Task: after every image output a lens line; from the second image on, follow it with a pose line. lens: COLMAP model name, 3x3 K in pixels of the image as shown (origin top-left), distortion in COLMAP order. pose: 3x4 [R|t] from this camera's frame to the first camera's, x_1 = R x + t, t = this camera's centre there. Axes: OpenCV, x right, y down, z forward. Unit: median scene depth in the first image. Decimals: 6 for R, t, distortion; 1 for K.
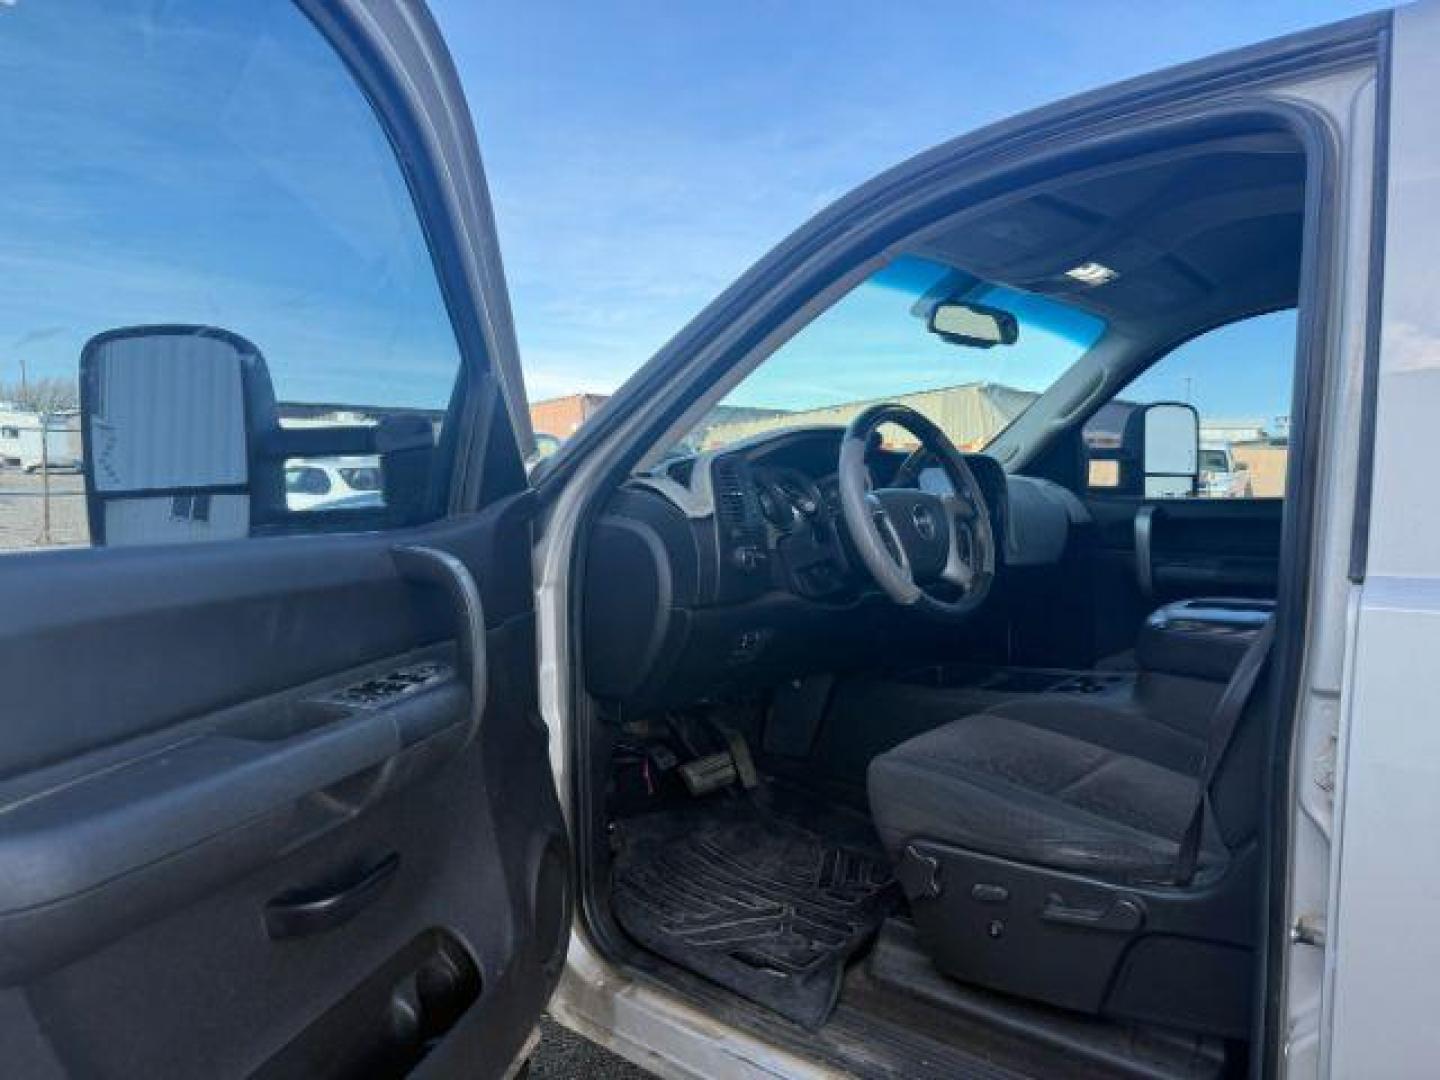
lens RADIAL K [[992.3, 0, 720.0], [0, 992.3, 540.0], [0, 0, 1]] dist [0.070736, -0.000987]
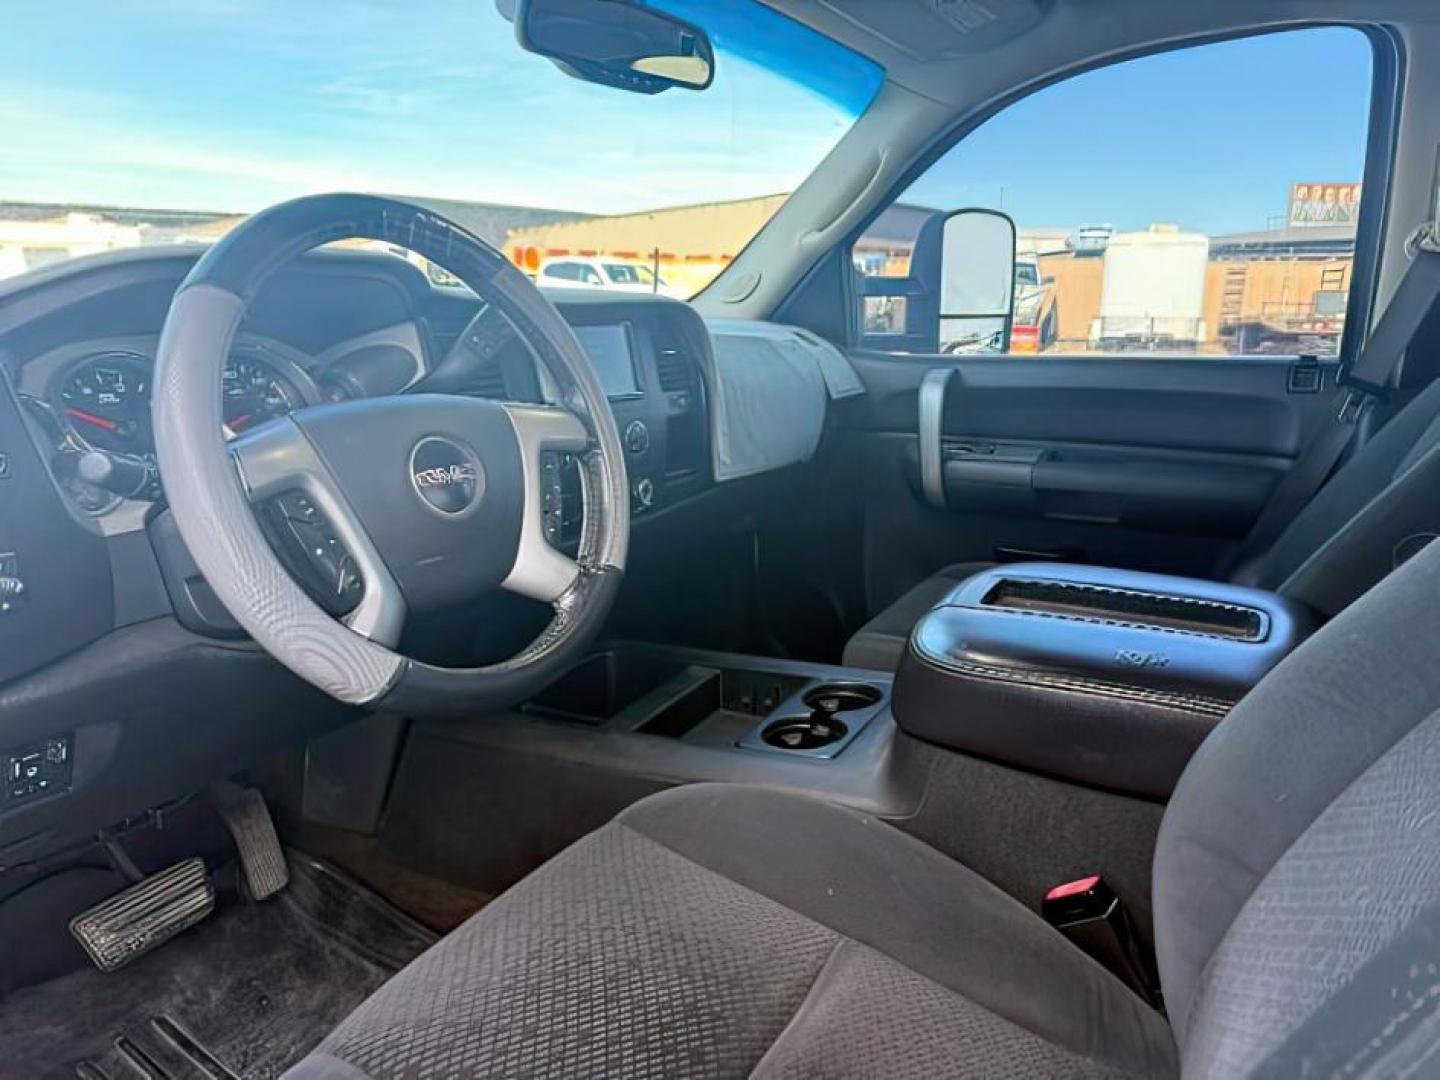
lens RADIAL K [[1020.4, 0, 696.4], [0, 1020.4, 539.9], [0, 0, 1]] dist [-0.004372, -0.007290]
pose [[0.988083, -0.041156, 0.148318, 0.160931], [0.013748, 0.983337, 0.181272, -0.048156], [-0.153307, -0.177073, 0.972184, 0.346401]]
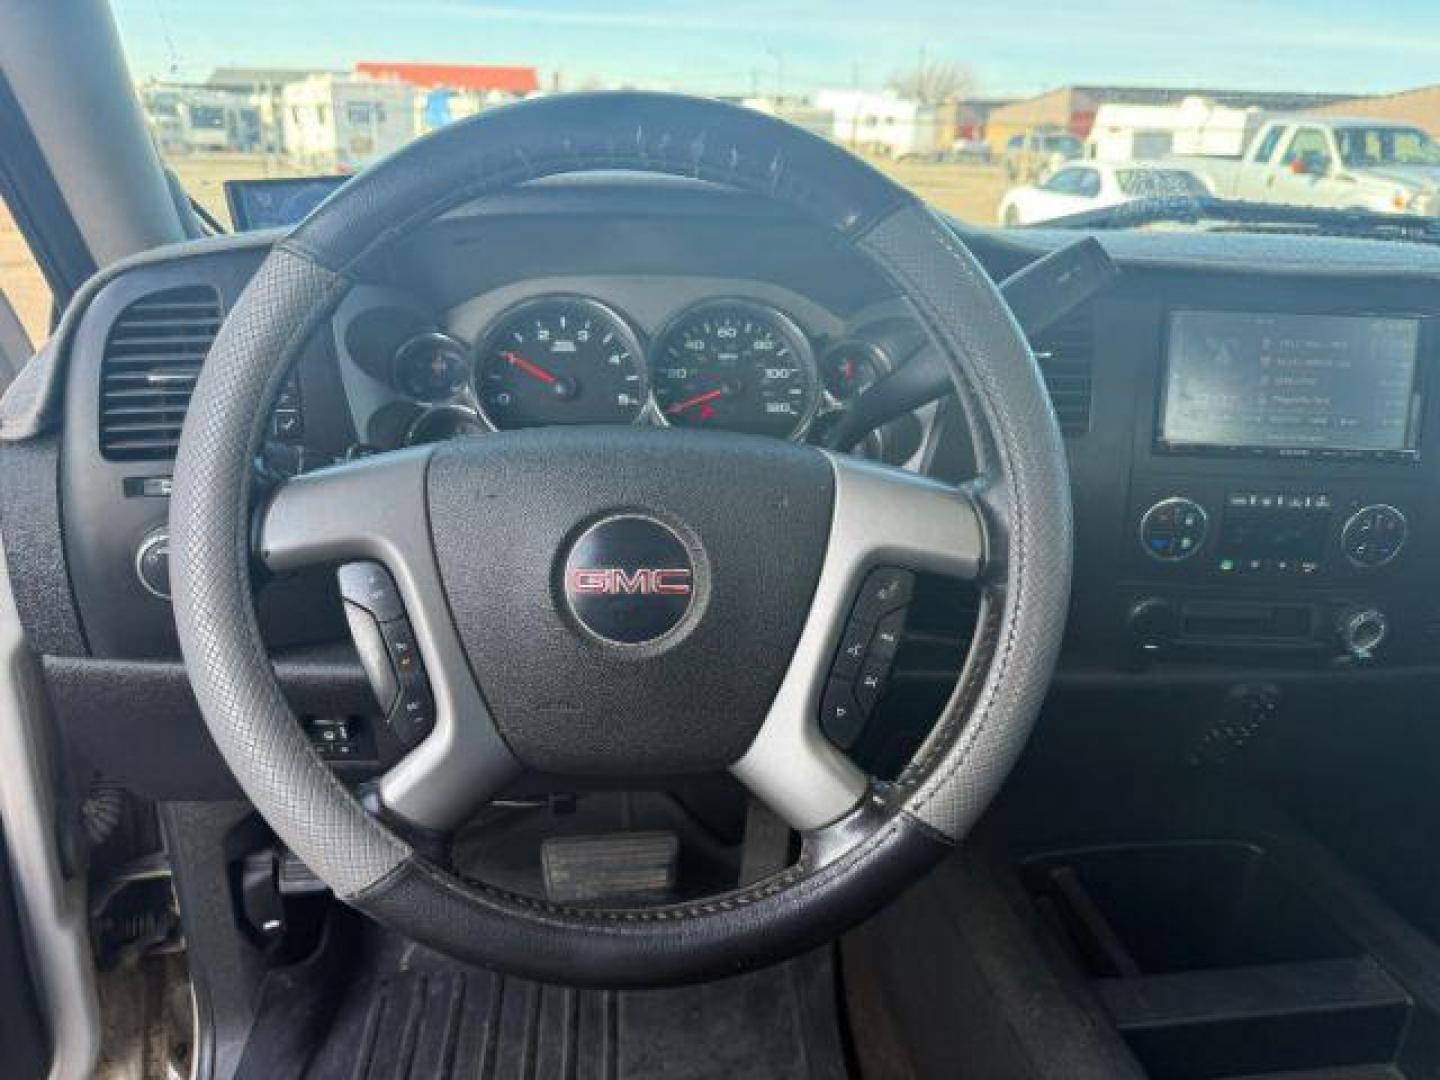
lens RADIAL K [[1020.4, 0, 696.4], [0, 1020.4, 539.9], [0, 0, 1]] dist [-0.004372, -0.007290]
pose [[0.705570, 0.252152, -0.662262, 0.250756], [-0.057013, 0.951722, 0.301620, -0.072583], [0.706343, -0.175056, 0.685882, 0.522612]]
